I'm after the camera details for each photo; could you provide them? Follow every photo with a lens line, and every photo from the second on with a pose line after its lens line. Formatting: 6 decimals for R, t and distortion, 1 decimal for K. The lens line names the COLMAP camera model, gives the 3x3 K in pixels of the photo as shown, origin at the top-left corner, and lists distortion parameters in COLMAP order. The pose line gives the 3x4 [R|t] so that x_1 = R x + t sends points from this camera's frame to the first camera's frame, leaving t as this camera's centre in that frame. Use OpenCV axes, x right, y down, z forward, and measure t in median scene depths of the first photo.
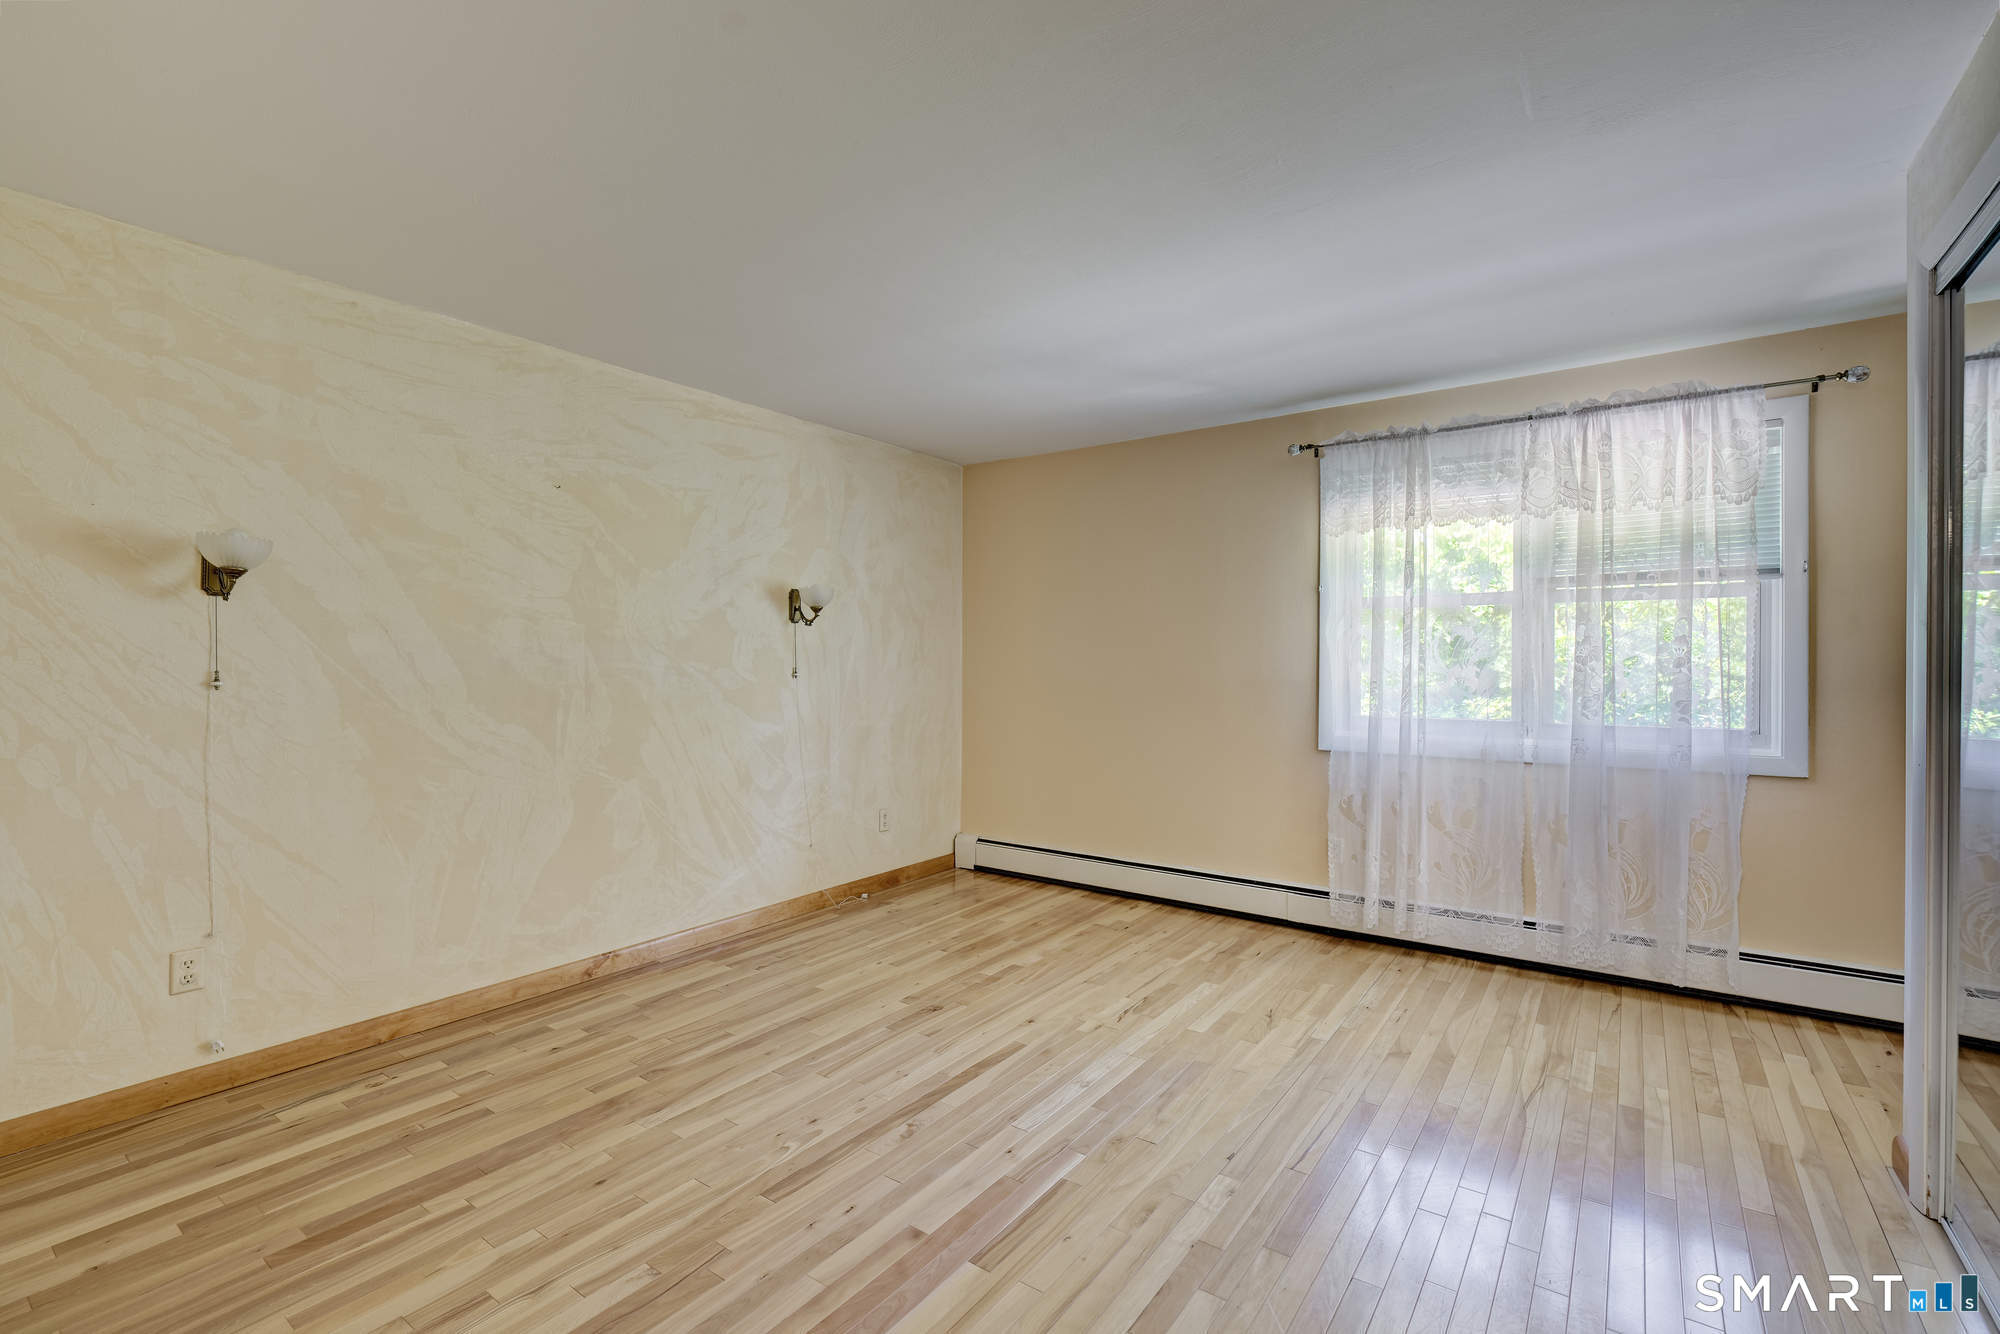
lens RADIAL K [[884.2, 0, 1000.0], [0, 884.2, 667.0], [0, 0, 1]] dist [0.046934, -0.039839]
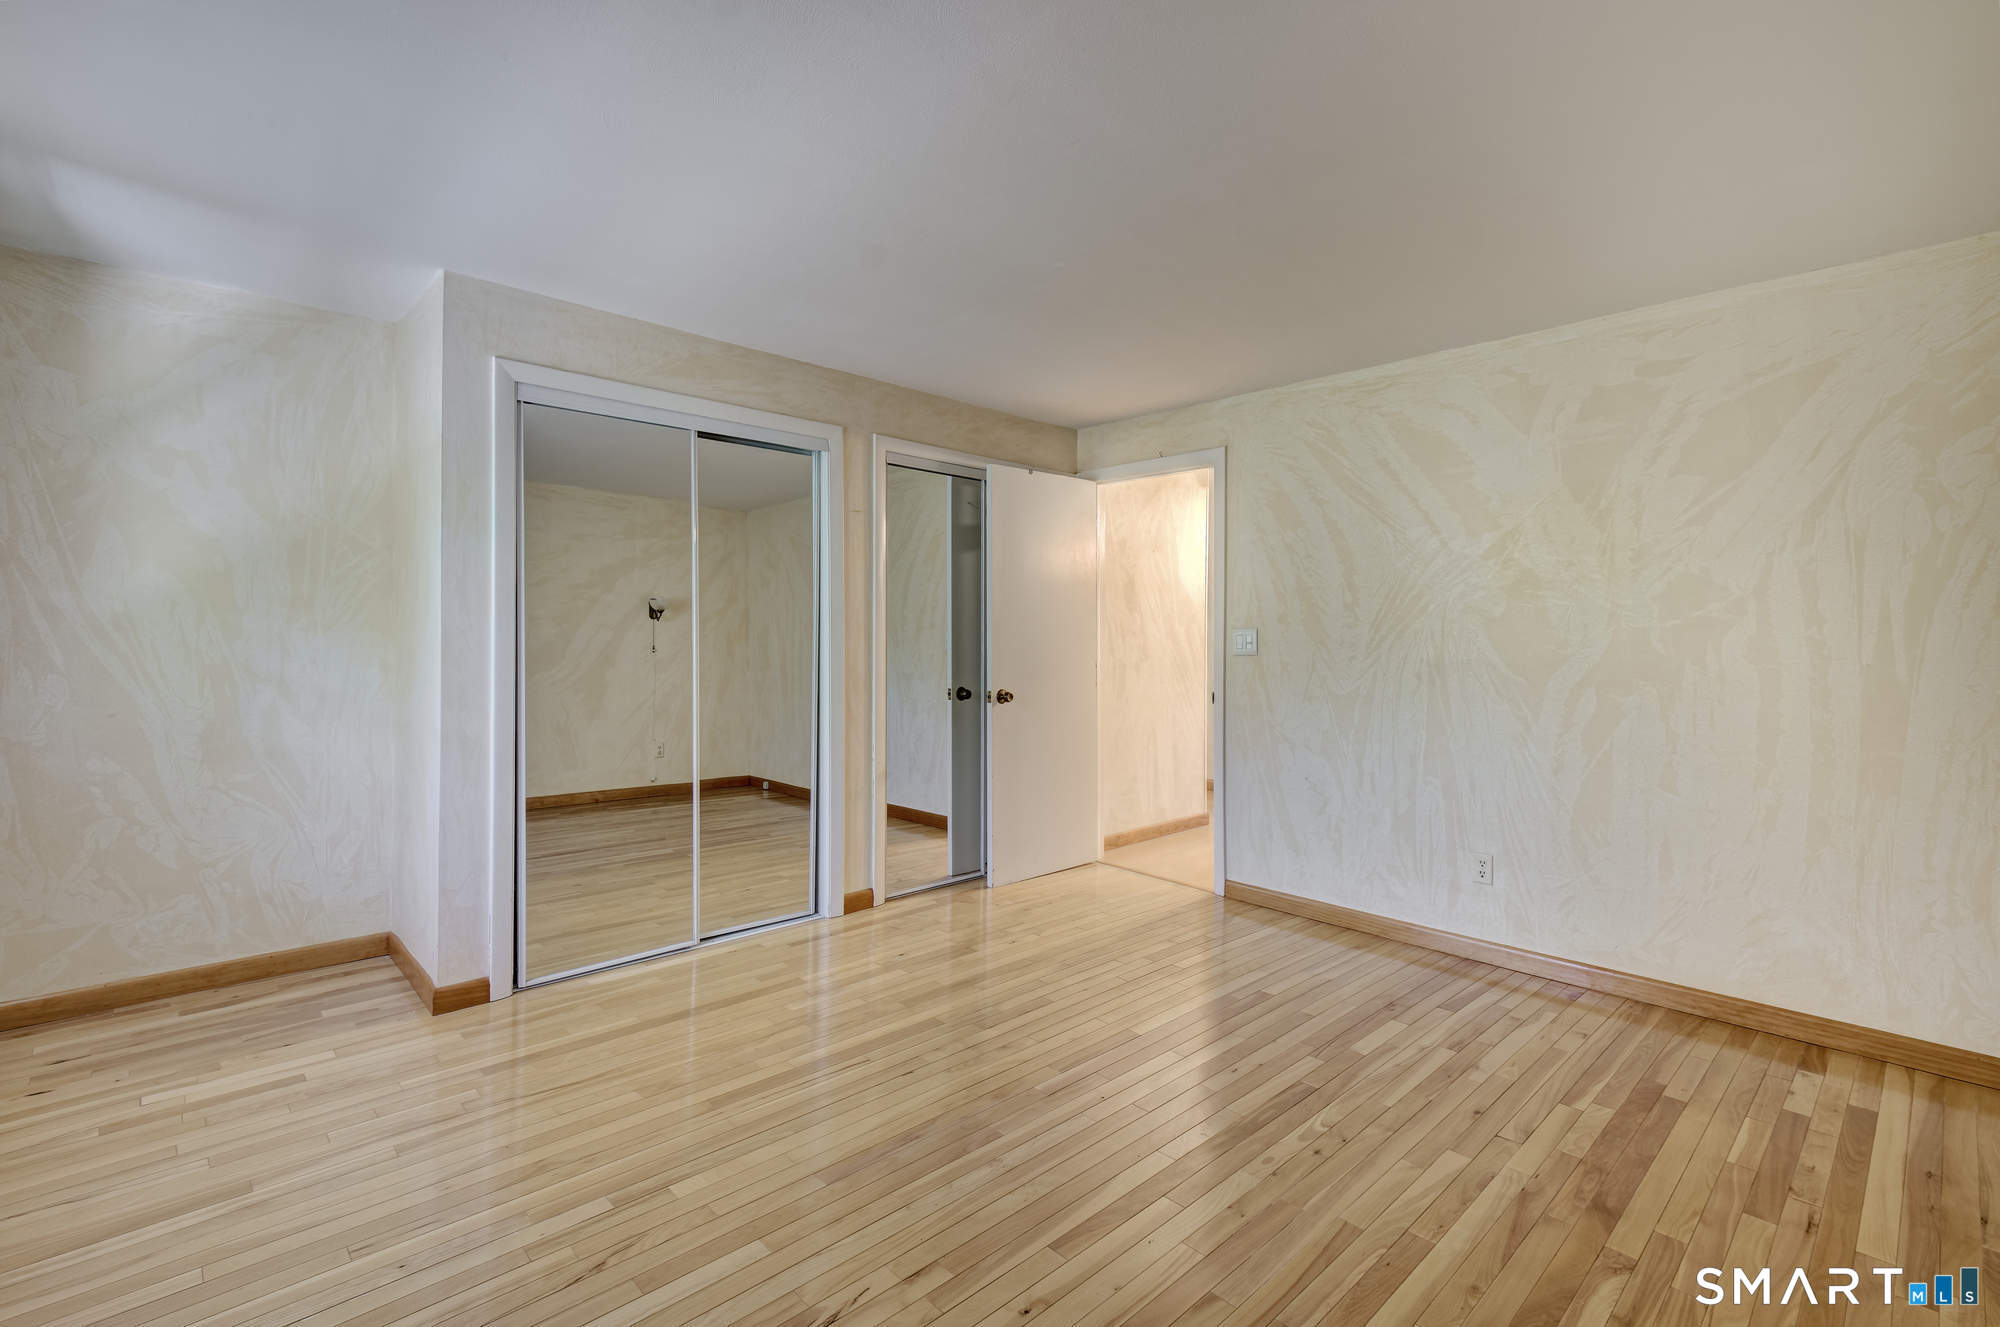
lens RADIAL K [[877.6, 0, 997.4], [0, 877.6, 660.8], [0, 0, 1]] dist [-0.002710, -0.000472]
pose [[-0.981431, -0.013370, 0.191347, -0.036359], [-0.009335, 0.999715, 0.021975, -0.002915], [-0.191586, 0.019780, -0.981276, 1.268579]]
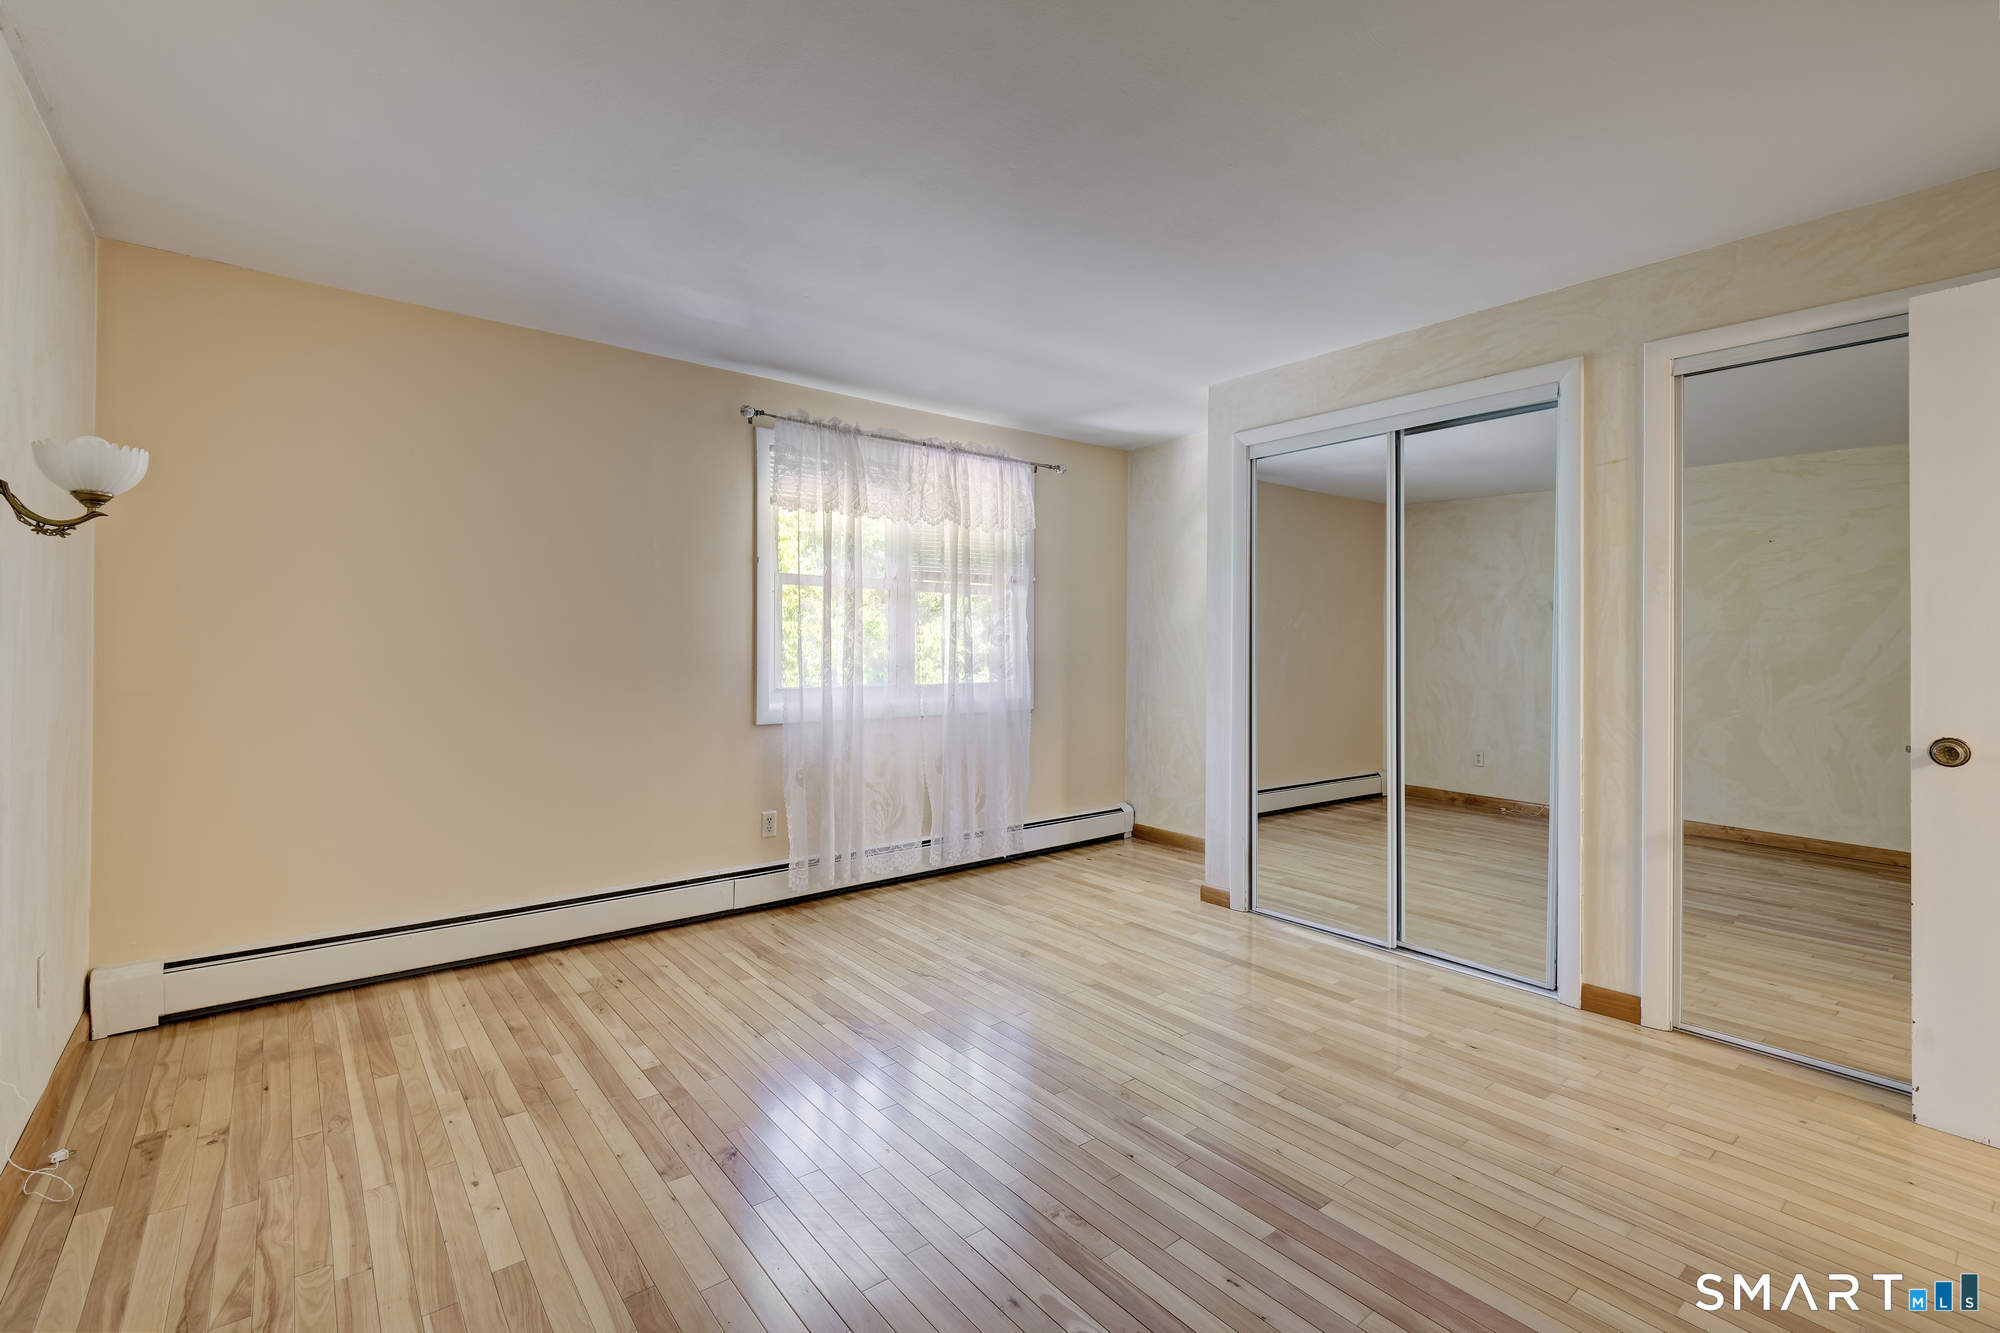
lens RADIAL K [[882.6, 0, 998.6], [0, 882.6, 641.5], [0, 0, 1]] dist [0.000932, 0.000321]
pose [[0.268486, 0.000603, 0.963283, -0.570038], [-0.003113, 0.999995, 0.000242, 0.000763], [-0.963279, -0.003063, 0.268486, 0.547582]]
